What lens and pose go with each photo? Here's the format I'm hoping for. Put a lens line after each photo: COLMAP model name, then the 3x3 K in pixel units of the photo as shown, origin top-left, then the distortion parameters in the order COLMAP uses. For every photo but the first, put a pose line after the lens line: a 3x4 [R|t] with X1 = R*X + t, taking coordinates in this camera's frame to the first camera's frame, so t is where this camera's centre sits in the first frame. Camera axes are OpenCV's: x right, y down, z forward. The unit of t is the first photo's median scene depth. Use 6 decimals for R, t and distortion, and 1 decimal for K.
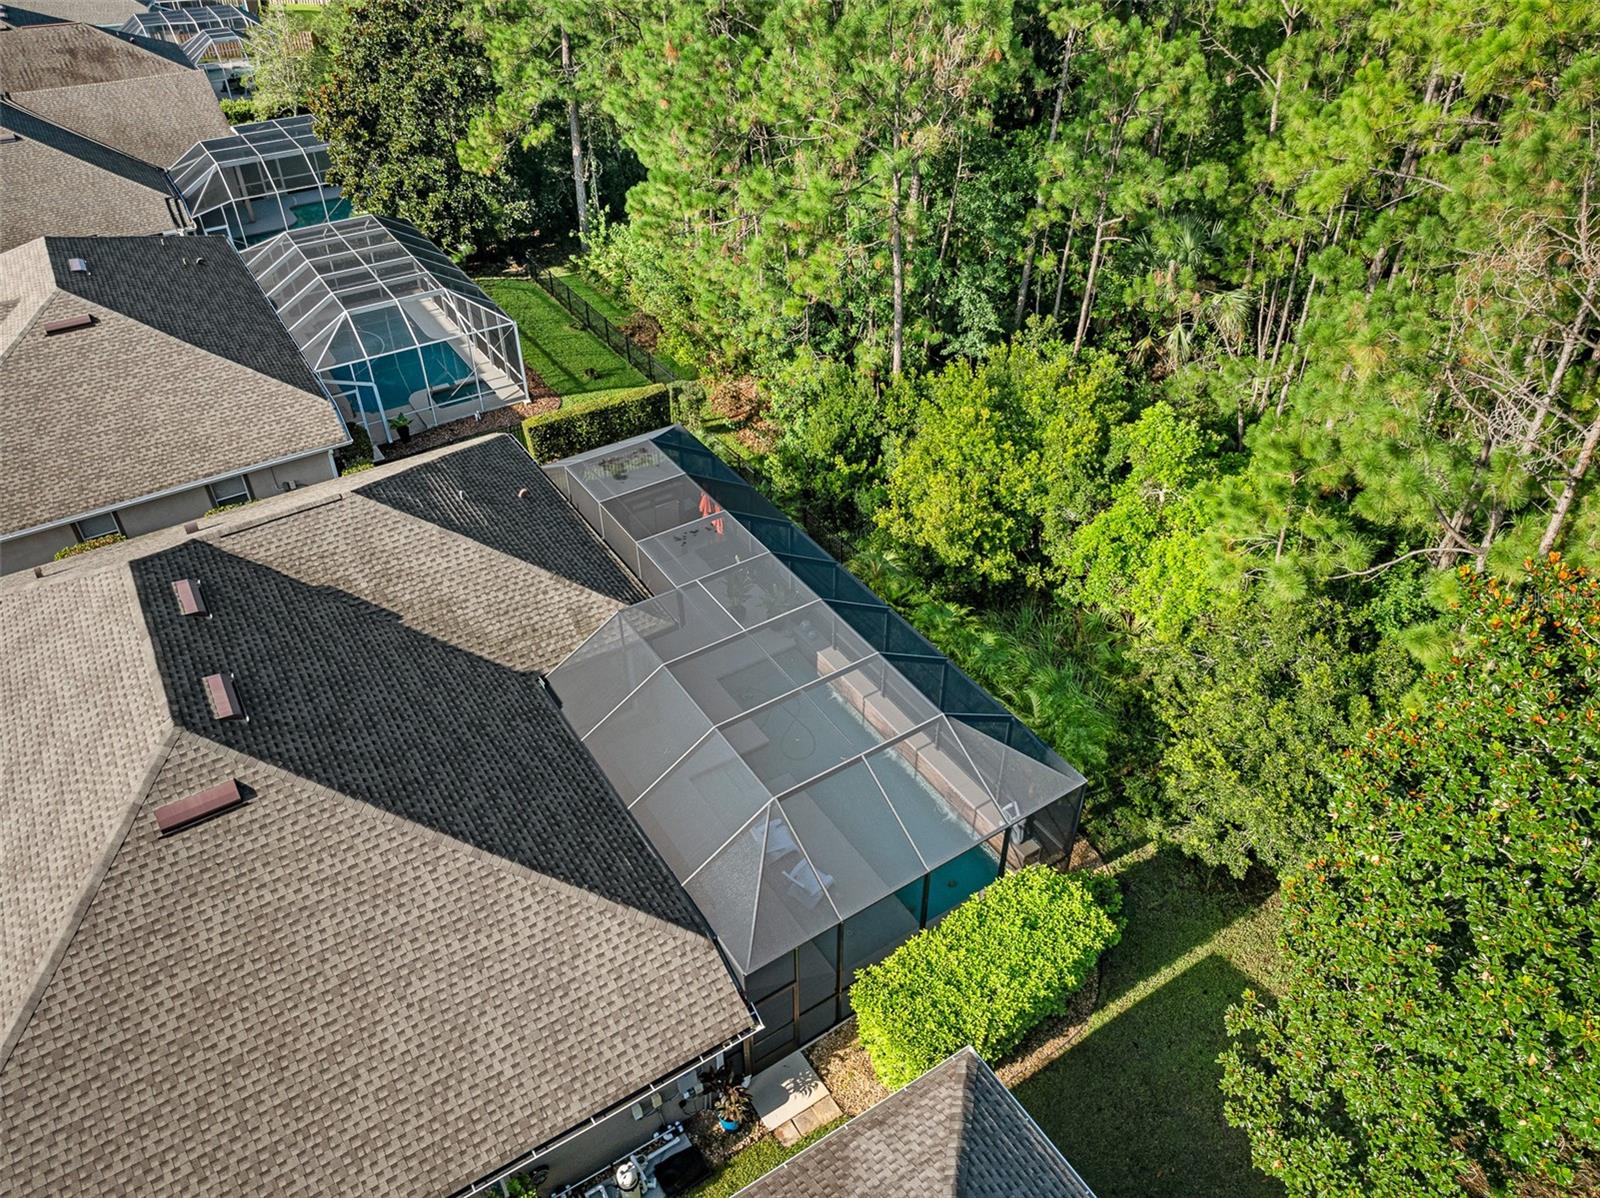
lens RADIAL K [[1132.8, 0, 801.2], [0, 1132.8, 593.5], [0, 0, 1]] dist [0.007640, -0.001631]
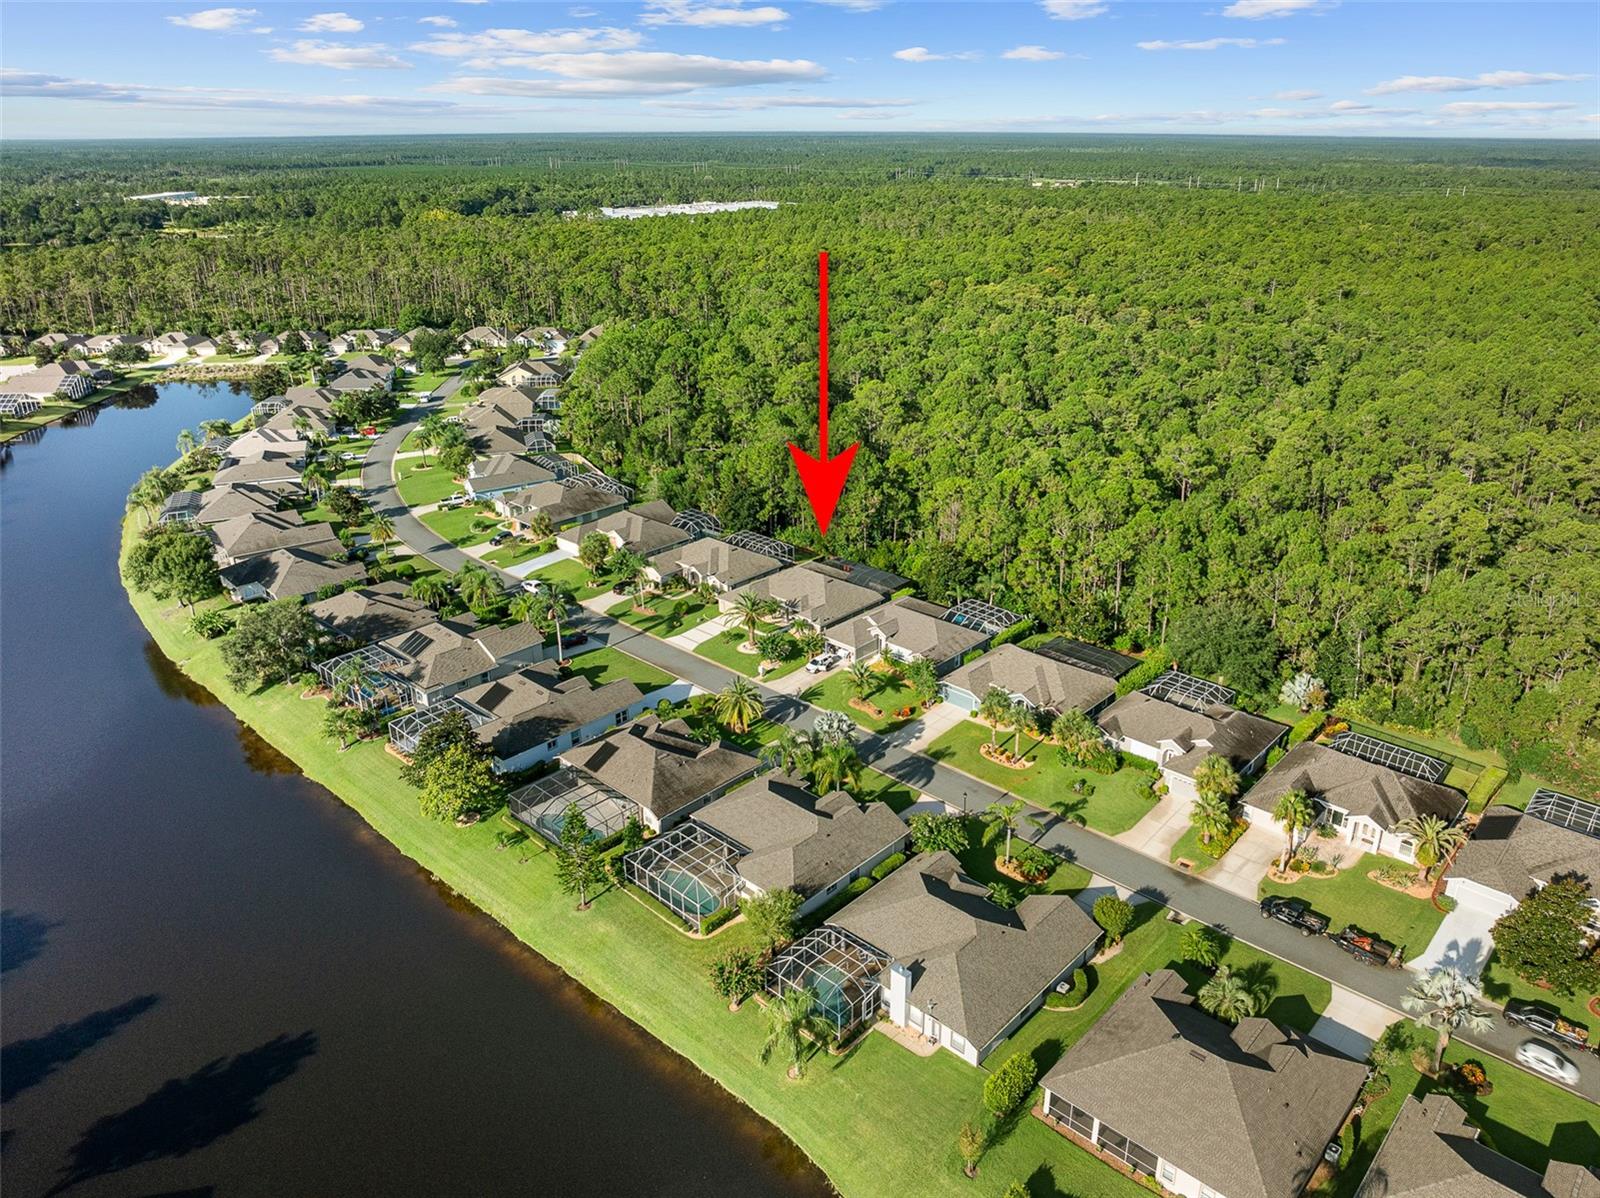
lens RADIAL K [[1132.8, 0, 802.0], [0, 1132.8, 599.0], [0, 0, 1]] dist [0.007640, -0.001631]
pose [[0.965781, -0.092354, 0.242358, -1.731637], [0.151176, 0.959749, -0.236702, 1.436985], [-0.210742, 0.265242, 0.940869, -4.488179]]
